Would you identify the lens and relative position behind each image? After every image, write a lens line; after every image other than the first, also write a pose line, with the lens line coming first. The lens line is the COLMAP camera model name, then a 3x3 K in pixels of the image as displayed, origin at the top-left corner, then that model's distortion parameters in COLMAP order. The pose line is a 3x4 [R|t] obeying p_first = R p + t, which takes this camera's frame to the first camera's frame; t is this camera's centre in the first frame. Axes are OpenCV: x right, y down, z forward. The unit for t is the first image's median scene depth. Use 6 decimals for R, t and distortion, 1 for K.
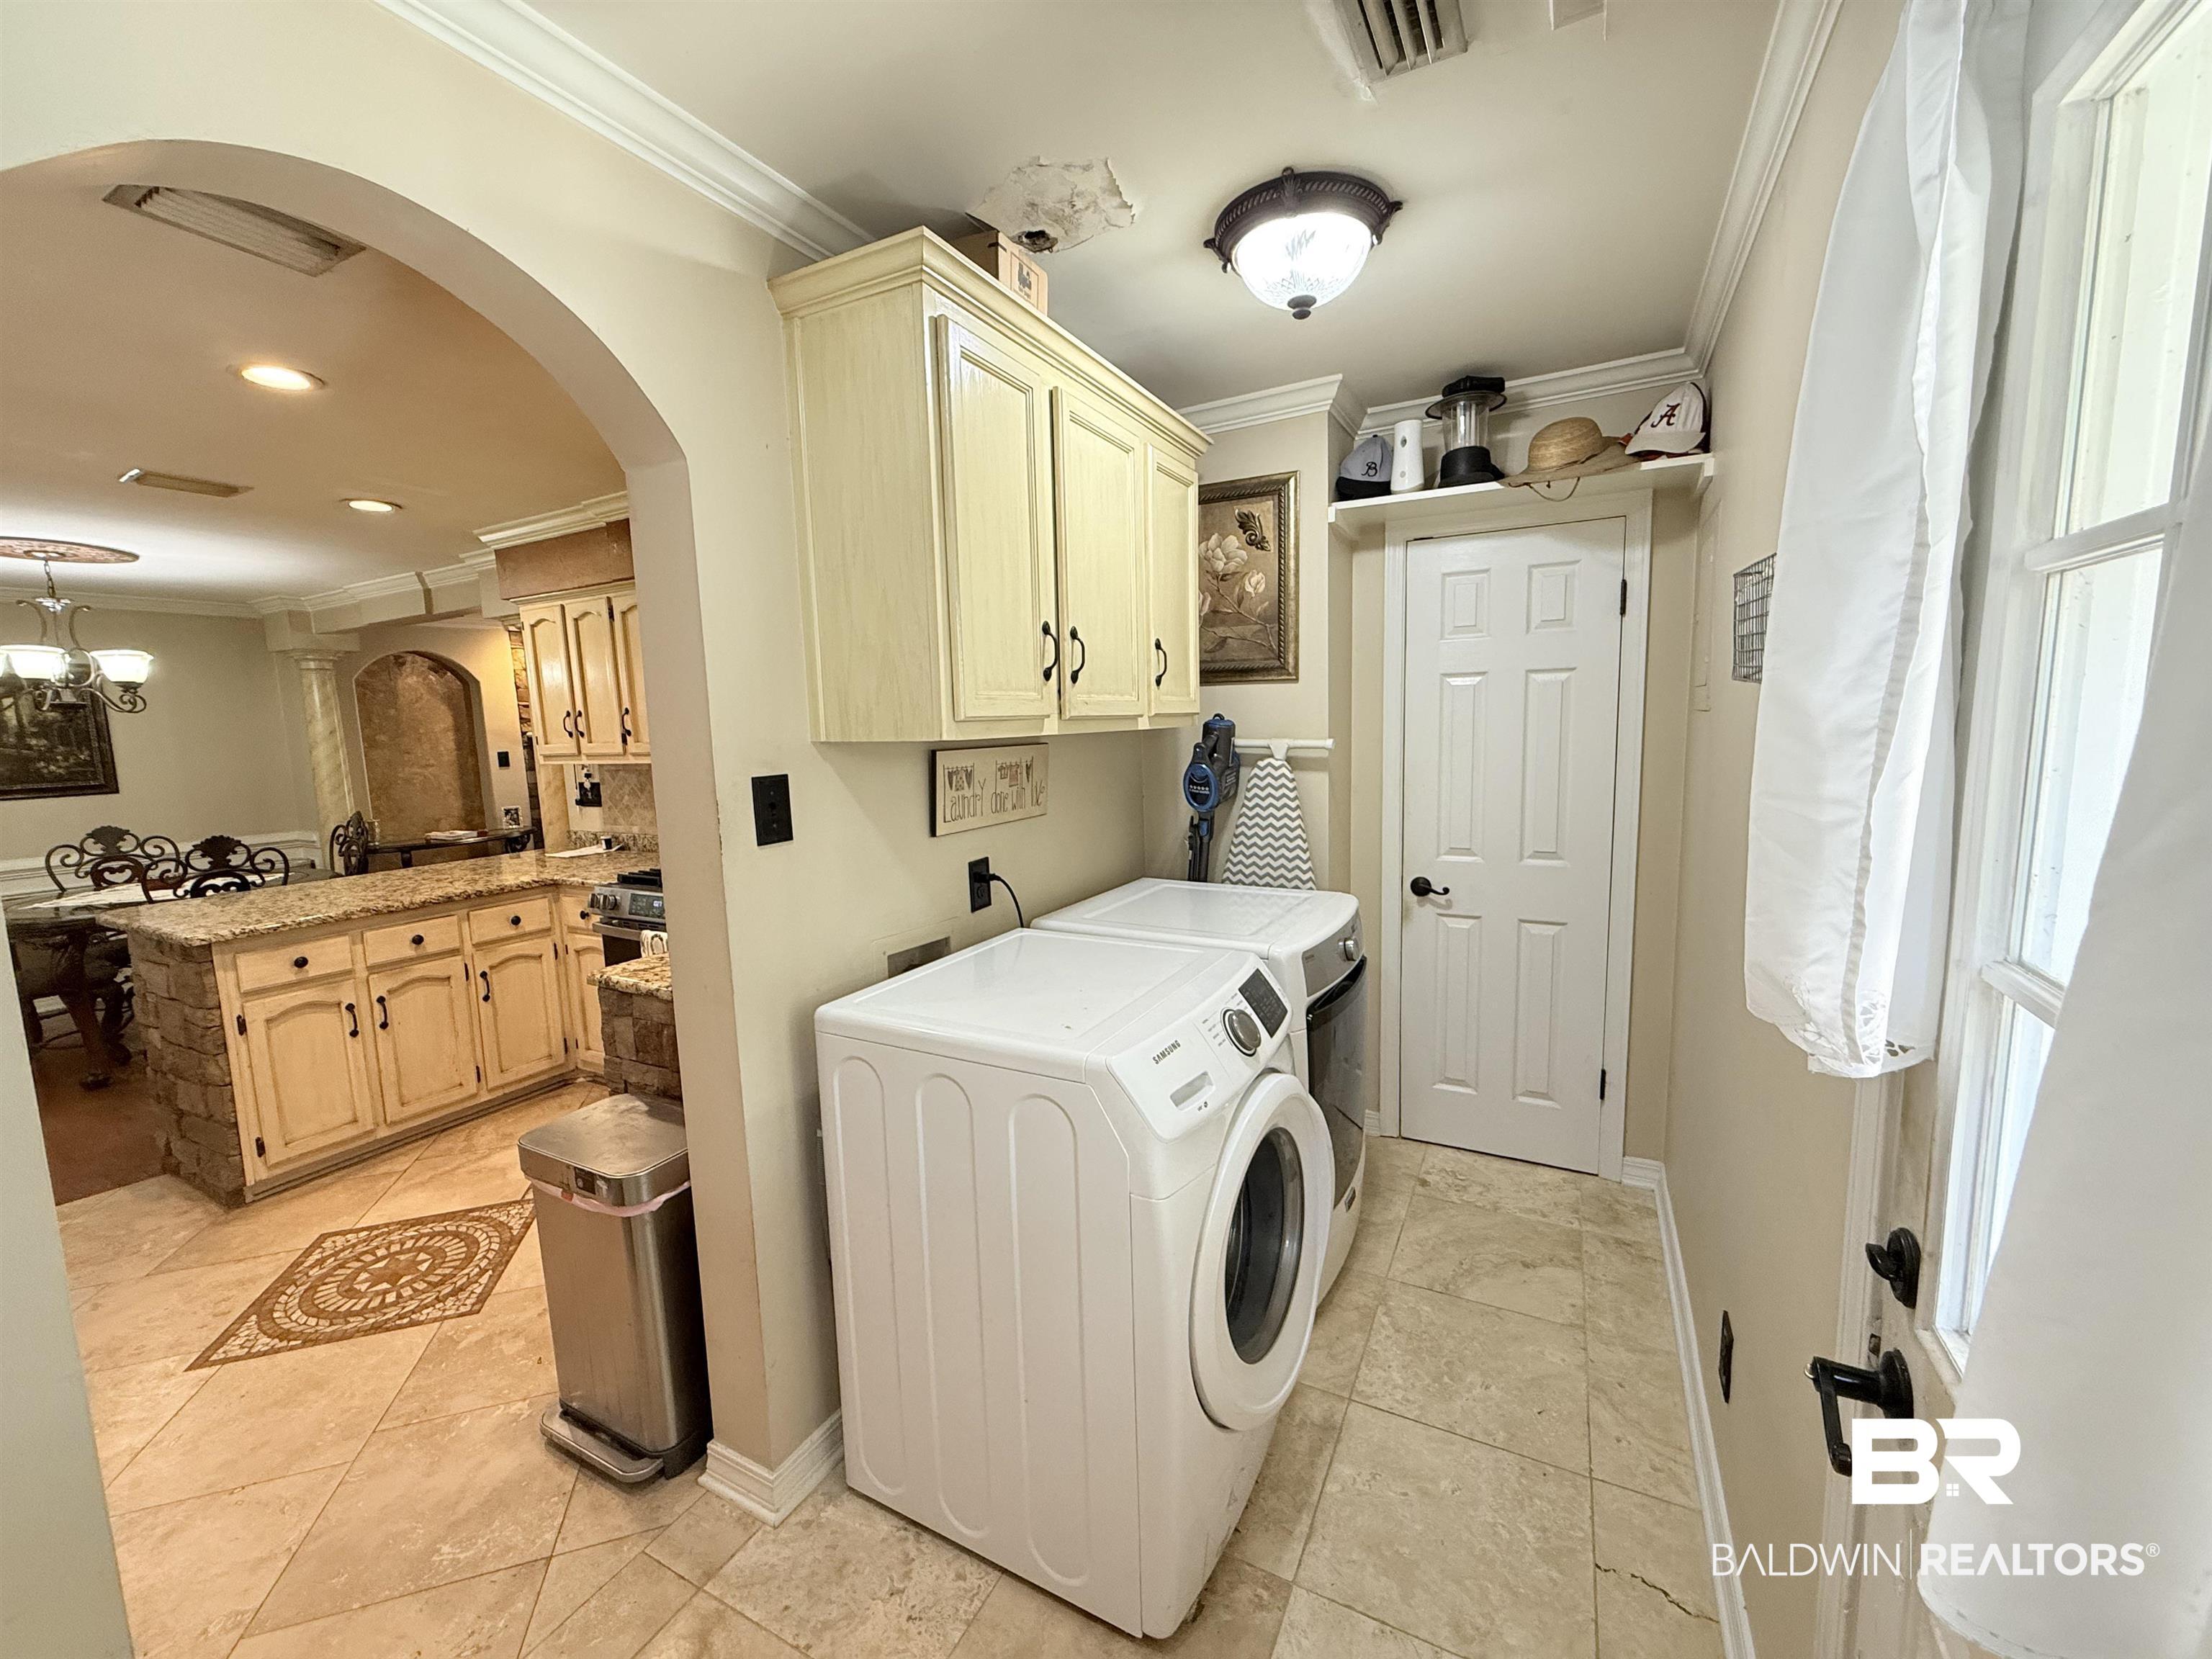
lens RADIAL K [[881.2, 0, 1095.0], [0, 881.2, 827.7], [0, 0, 1]] dist [0.002028, -0.000594]
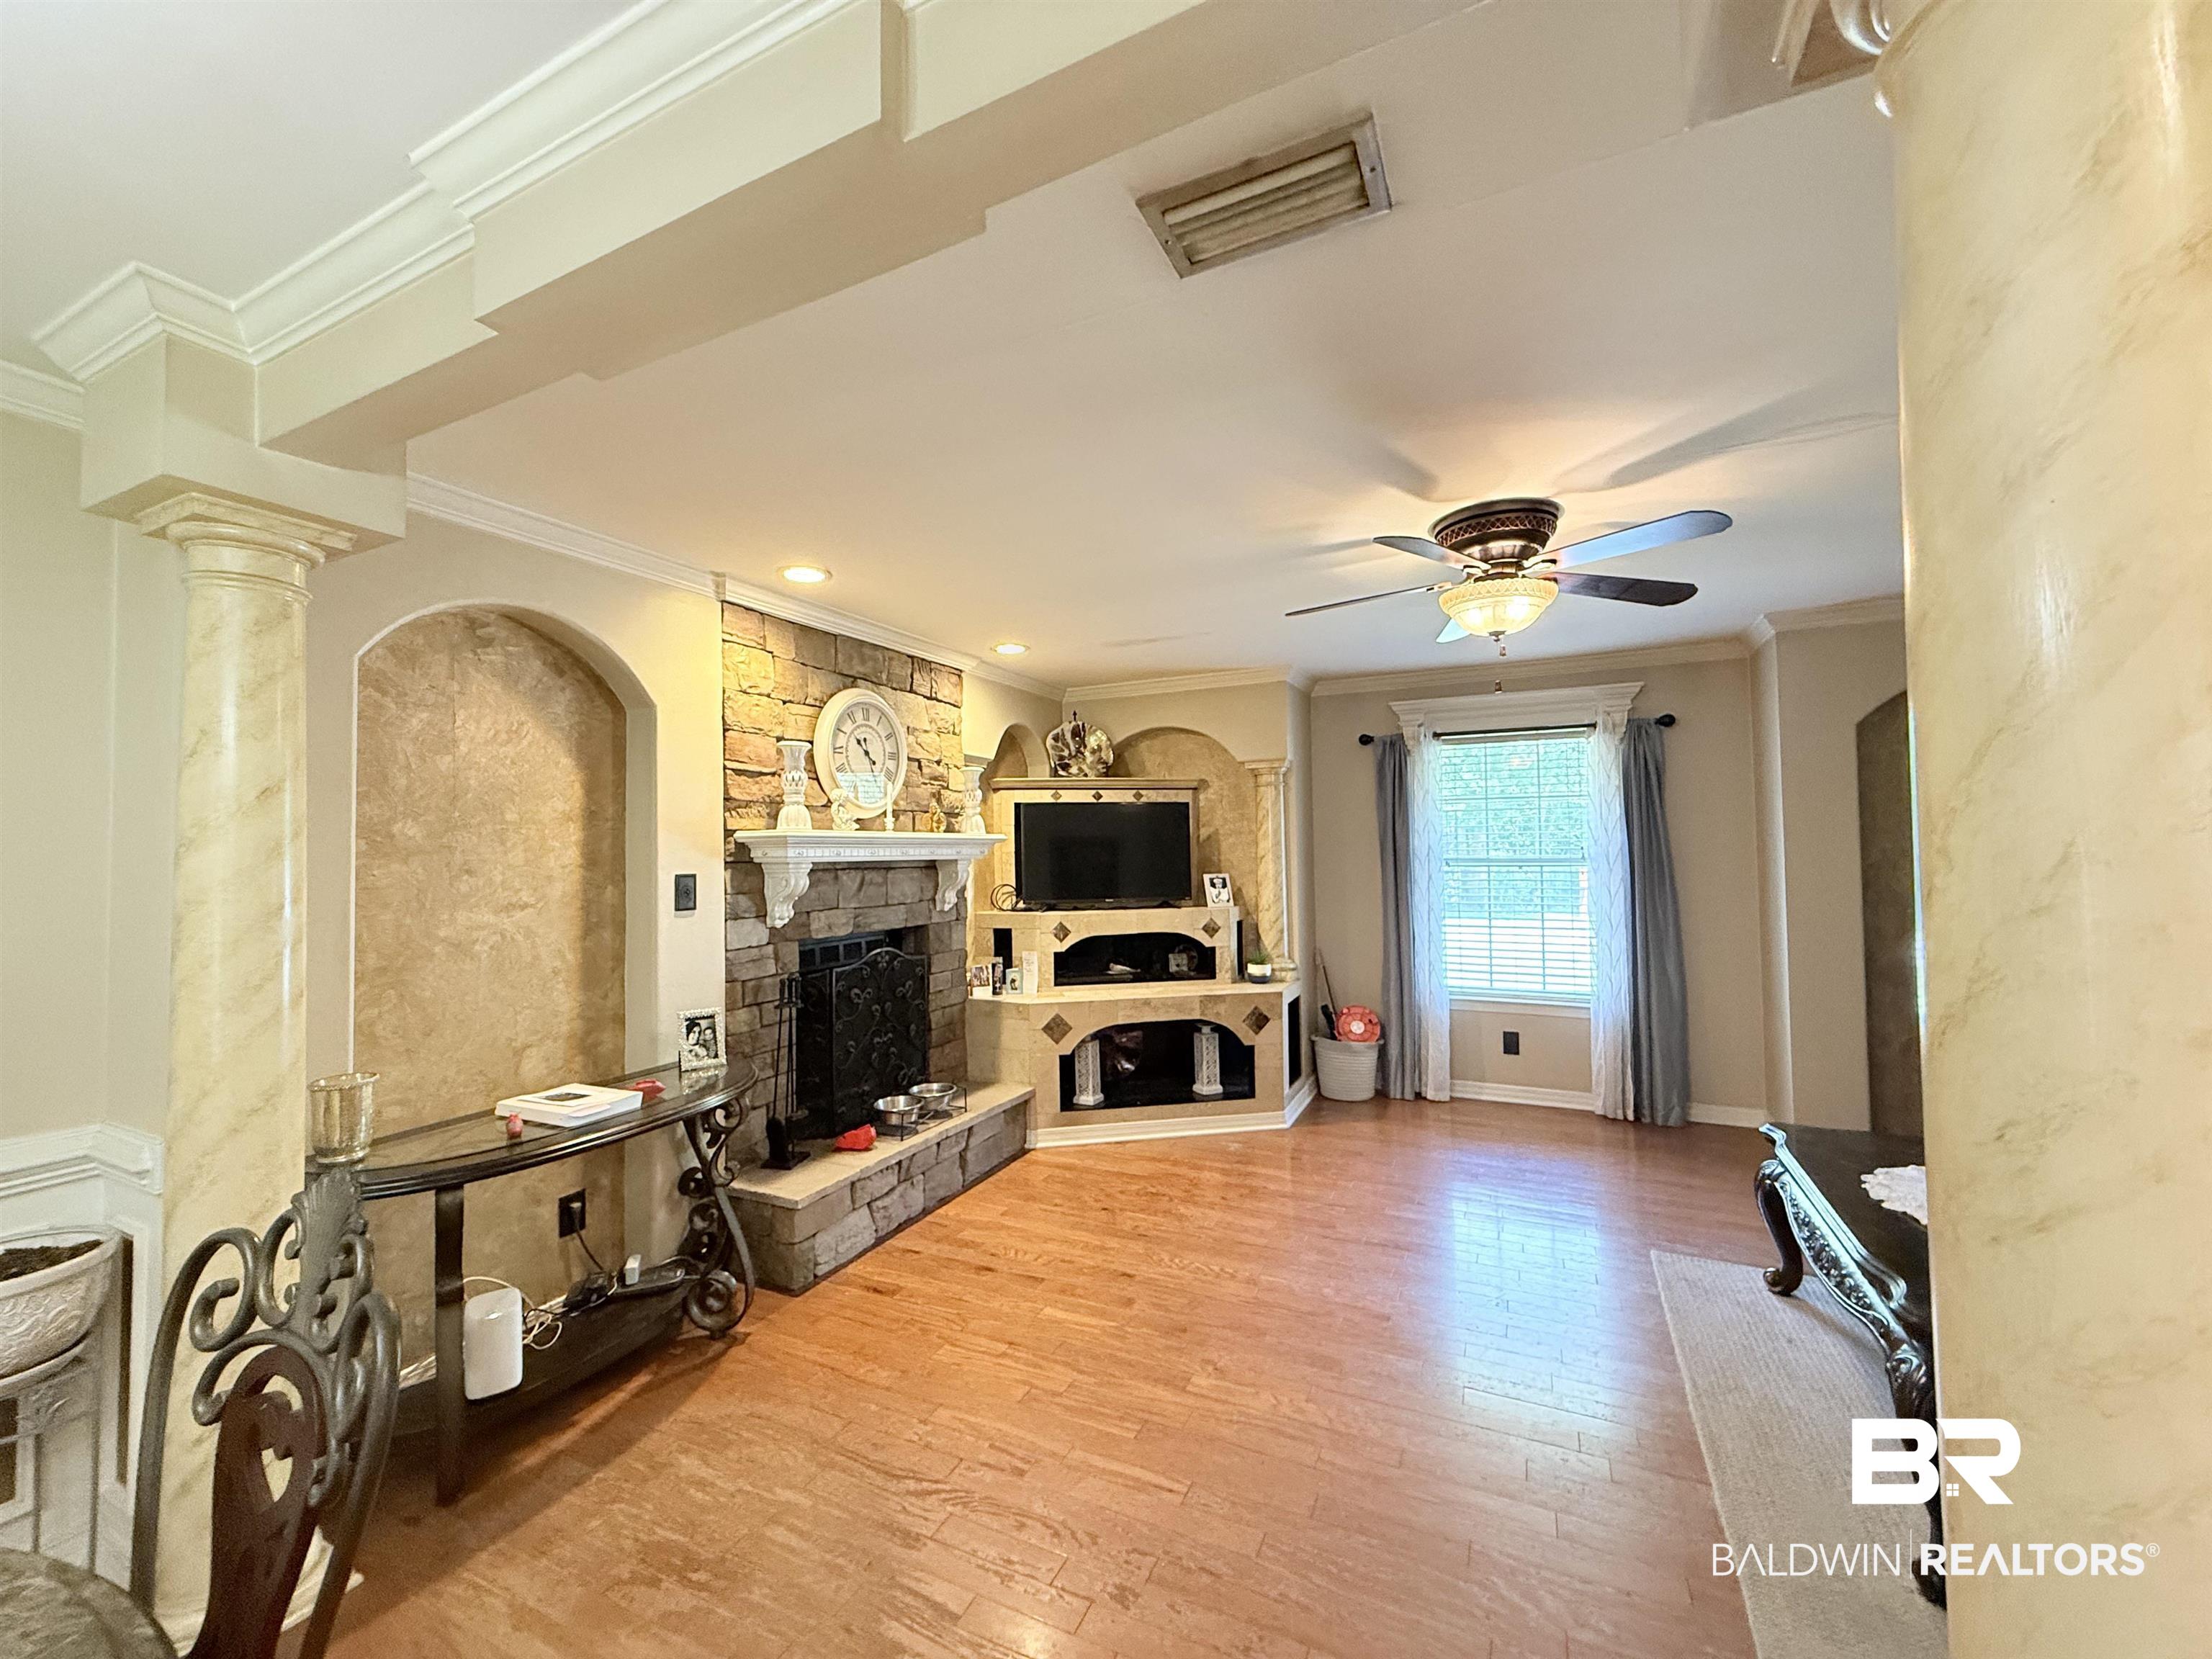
lens RADIAL K [[881.2, 0, 1101.3], [0, 881.2, 827.1], [0, 0, 1]] dist [0.002028, -0.000594]
pose [[0.998790, 0.019144, 0.045297, -0.979023], [-0.011791, 0.987472, -0.157355, -0.088921], [-0.047742, 0.156631, 0.986503, 1.139297]]
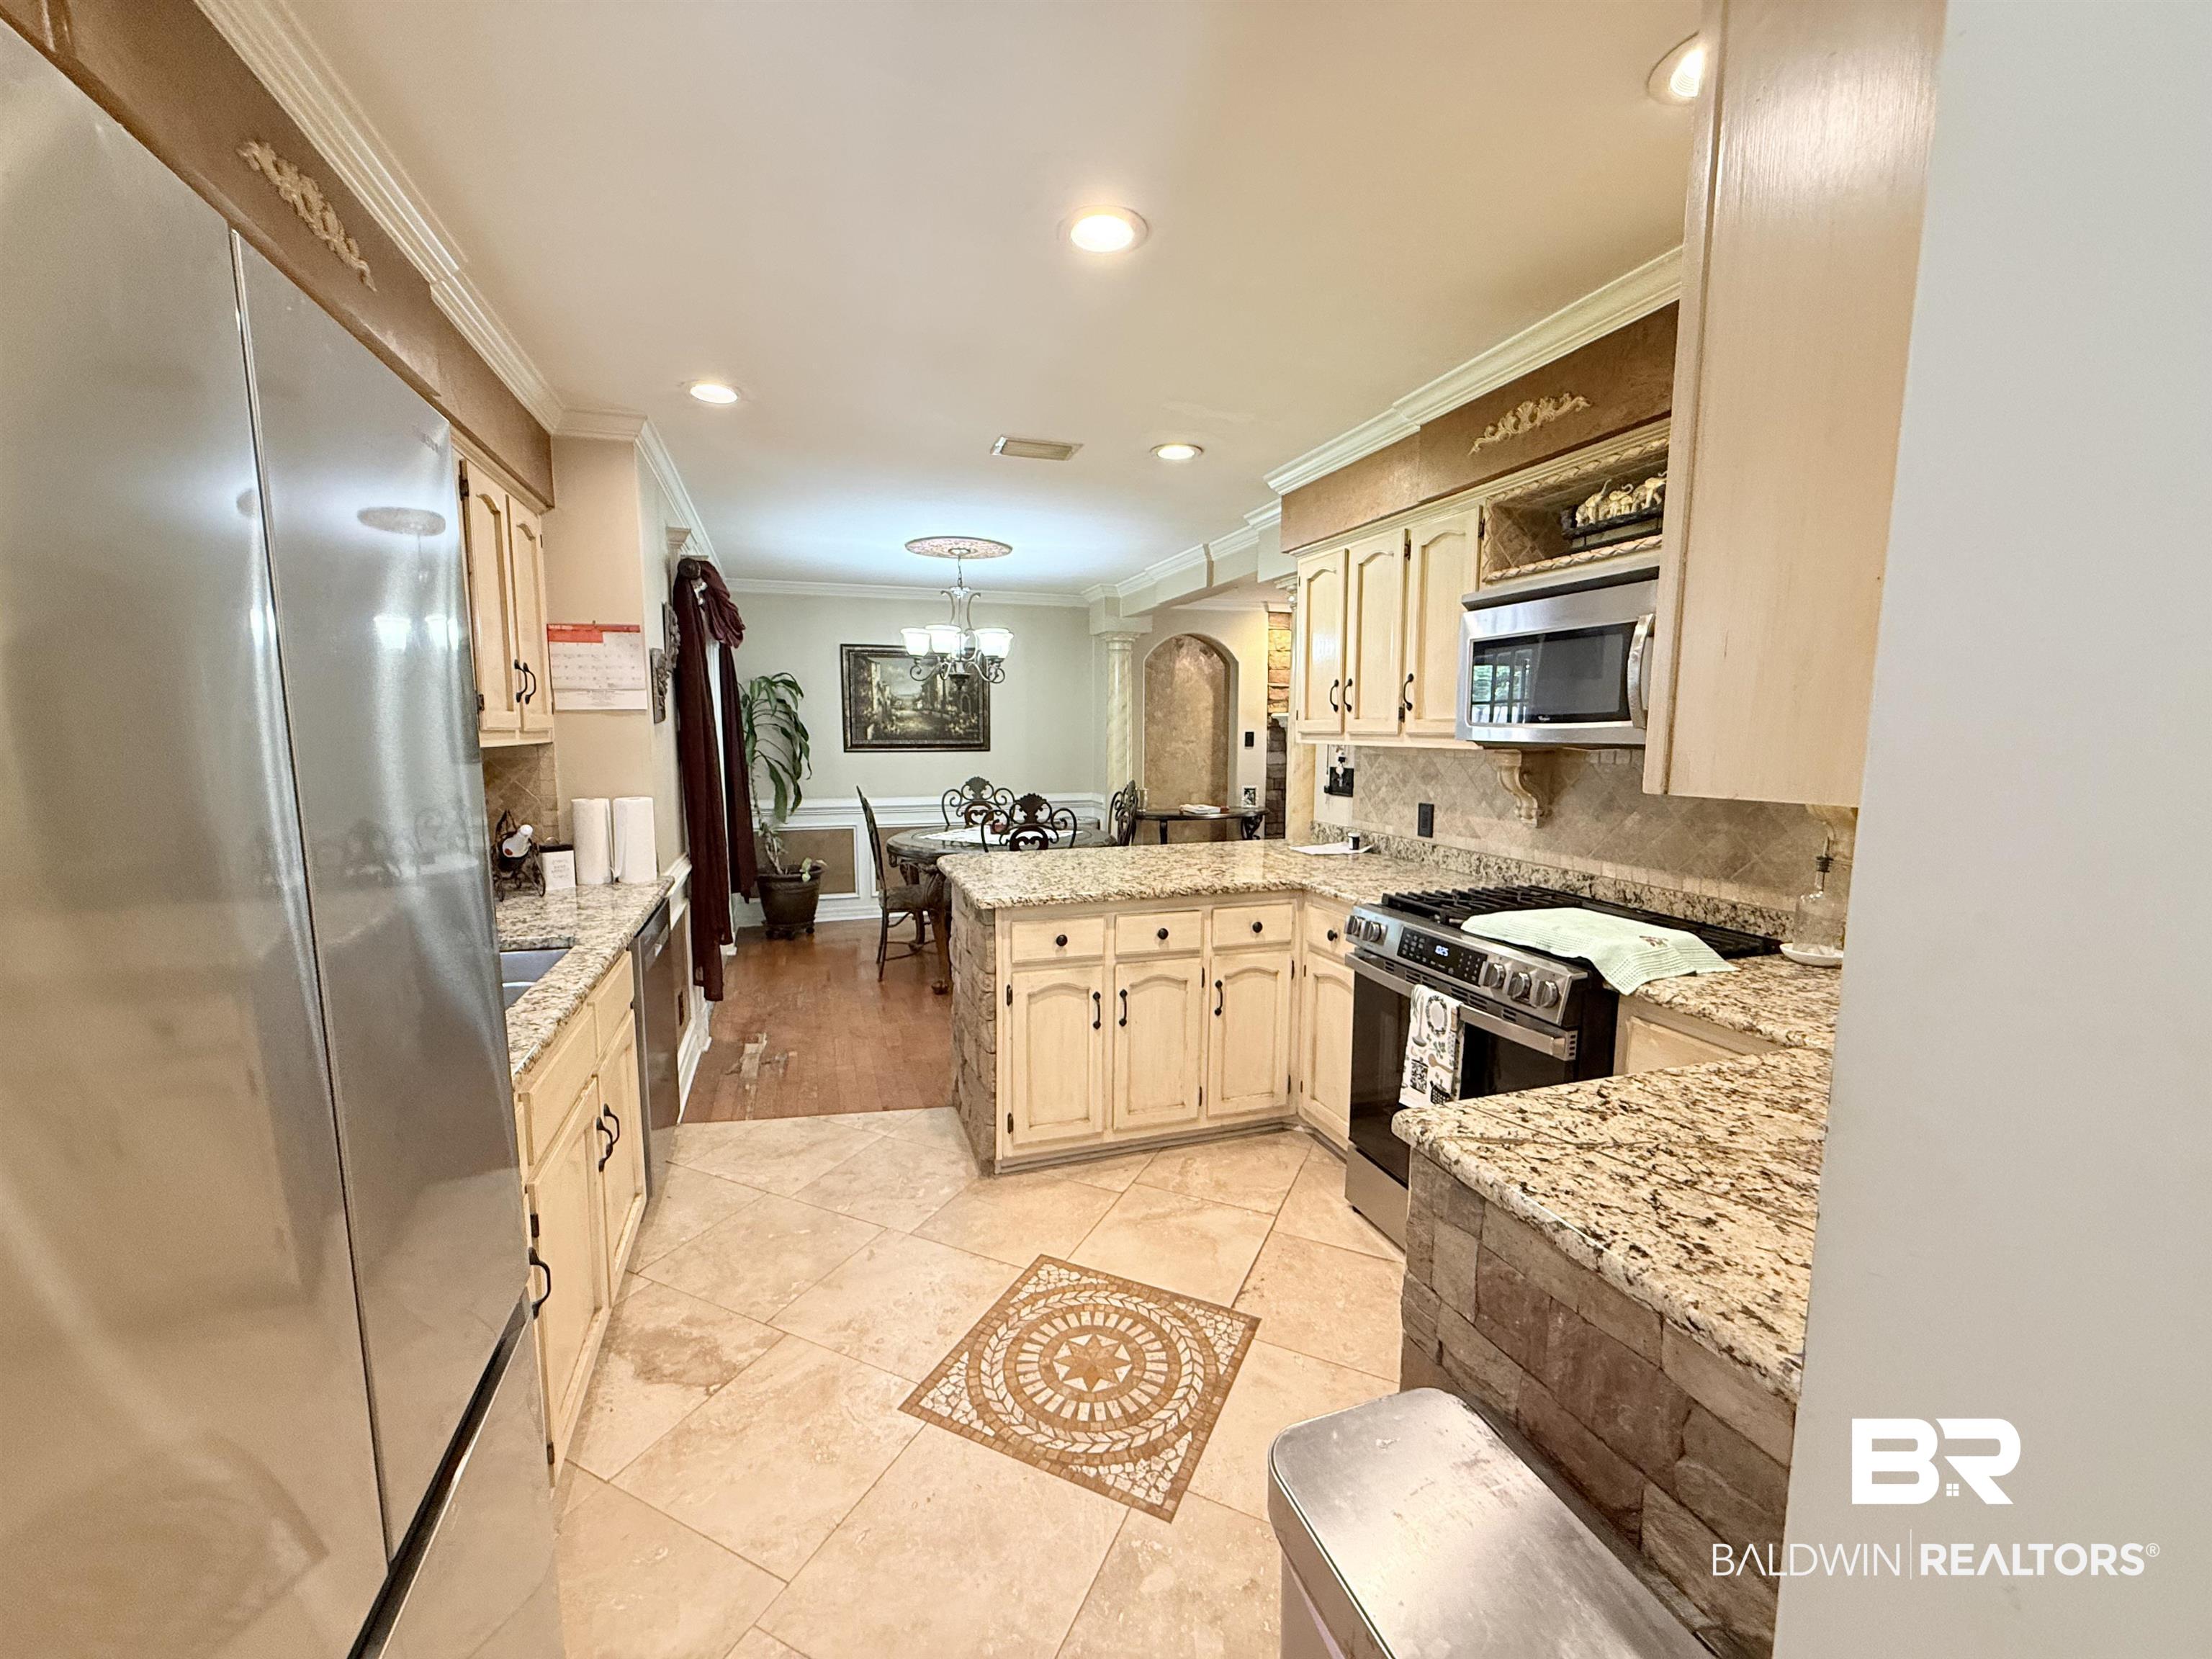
lens RADIAL K [[881.2, 0, 1097.3], [0, 881.2, 824.3], [0, 0, 1]] dist [0.002028, -0.000594]
pose [[0.732717, 0.109469, -0.671671, -0.211120], [-0.108496, 0.993144, 0.043505, -0.010464], [0.671829, 0.040997, 0.739571, 0.268521]]
